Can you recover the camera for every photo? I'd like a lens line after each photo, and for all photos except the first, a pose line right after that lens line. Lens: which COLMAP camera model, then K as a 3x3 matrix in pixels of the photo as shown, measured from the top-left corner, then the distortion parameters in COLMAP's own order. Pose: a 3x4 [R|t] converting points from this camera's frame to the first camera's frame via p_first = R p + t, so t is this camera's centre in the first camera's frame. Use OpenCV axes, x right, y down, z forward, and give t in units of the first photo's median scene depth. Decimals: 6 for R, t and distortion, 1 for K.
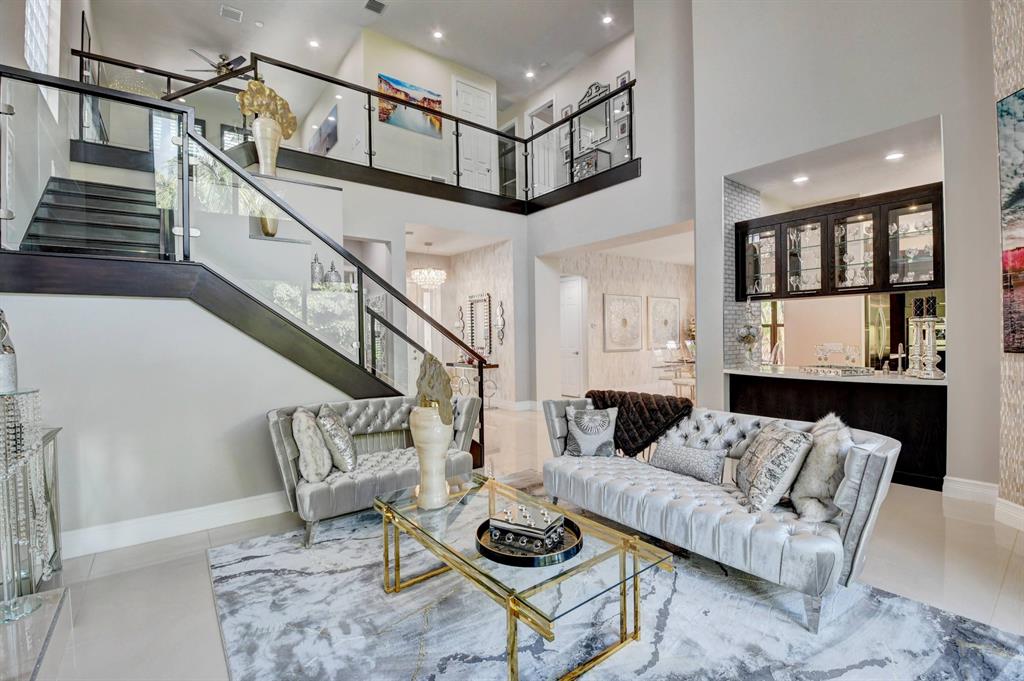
lens RADIAL K [[448.4, 0, 509.1], [0, 448.4, 340.7], [0, 0, 1]] dist [0.016152, -0.028291]
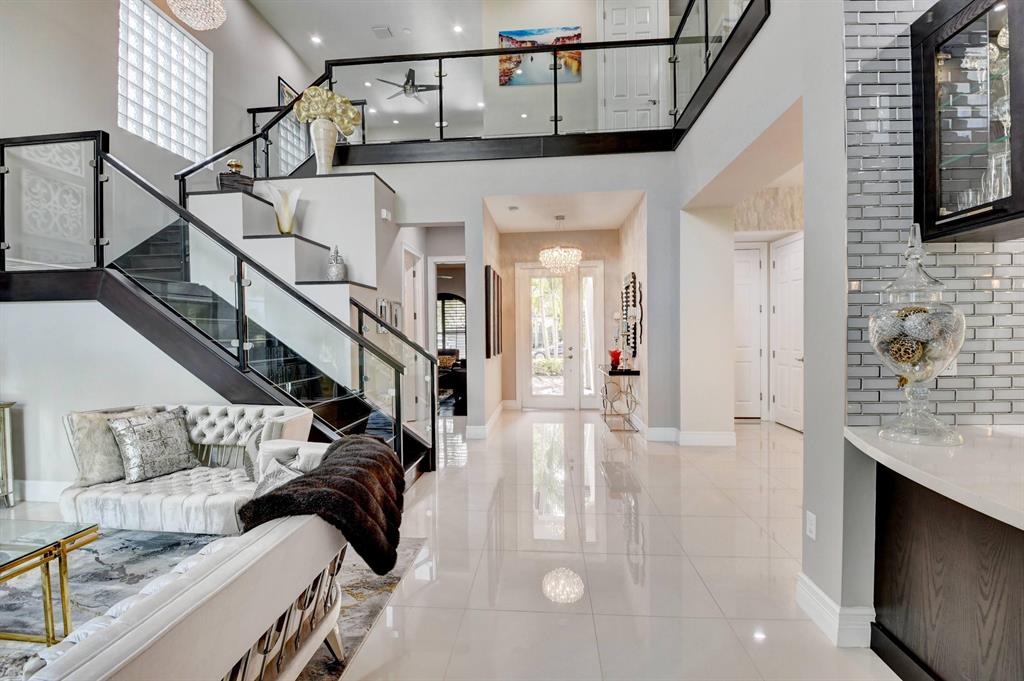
lens RADIAL K [[448.4, 0, 509.1], [0, 448.4, 340.7], [0, 0, 1]] dist [0.016152, -0.028291]
pose [[0.735118, 0.025424, -0.677462, 0.312457], [-0.011274, 0.999617, 0.025280, -0.011820], [0.677845, -0.010946, 0.735123, 0.336042]]
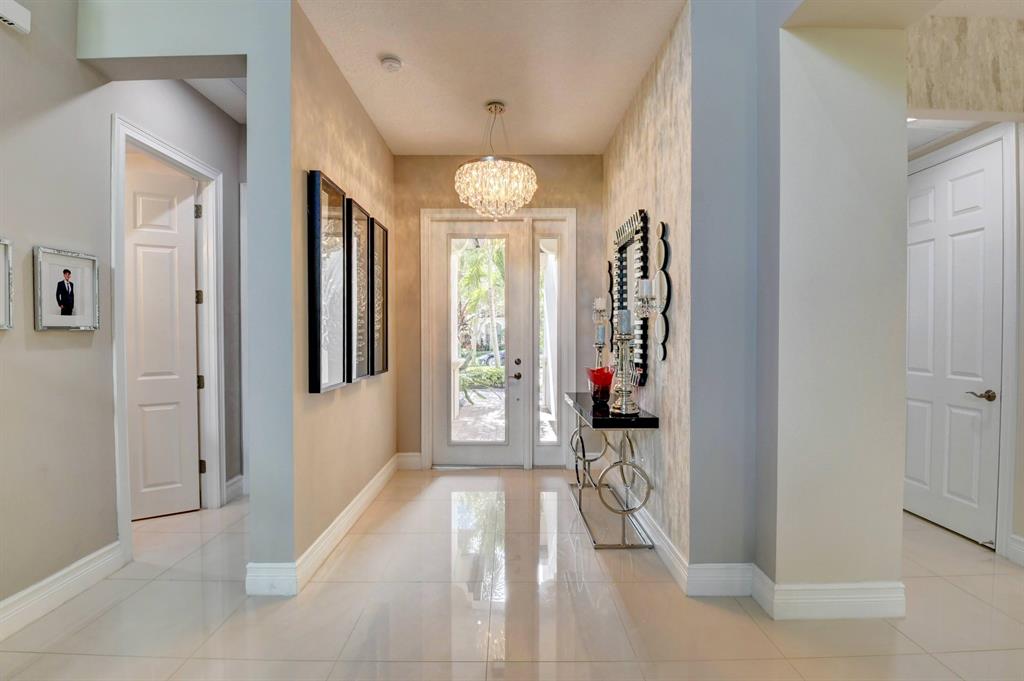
lens RADIAL K [[468.7, 0, 507.1], [0, 468.7, 342.2], [0, 0, 1]] dist [0.003287, -0.020716]
pose [[0.792665, 0.032115, -0.608811, 0.098010], [-0.023031, 0.999476, 0.022736, -0.009090], [0.609222, -0.004001, 0.792989, 0.667824]]
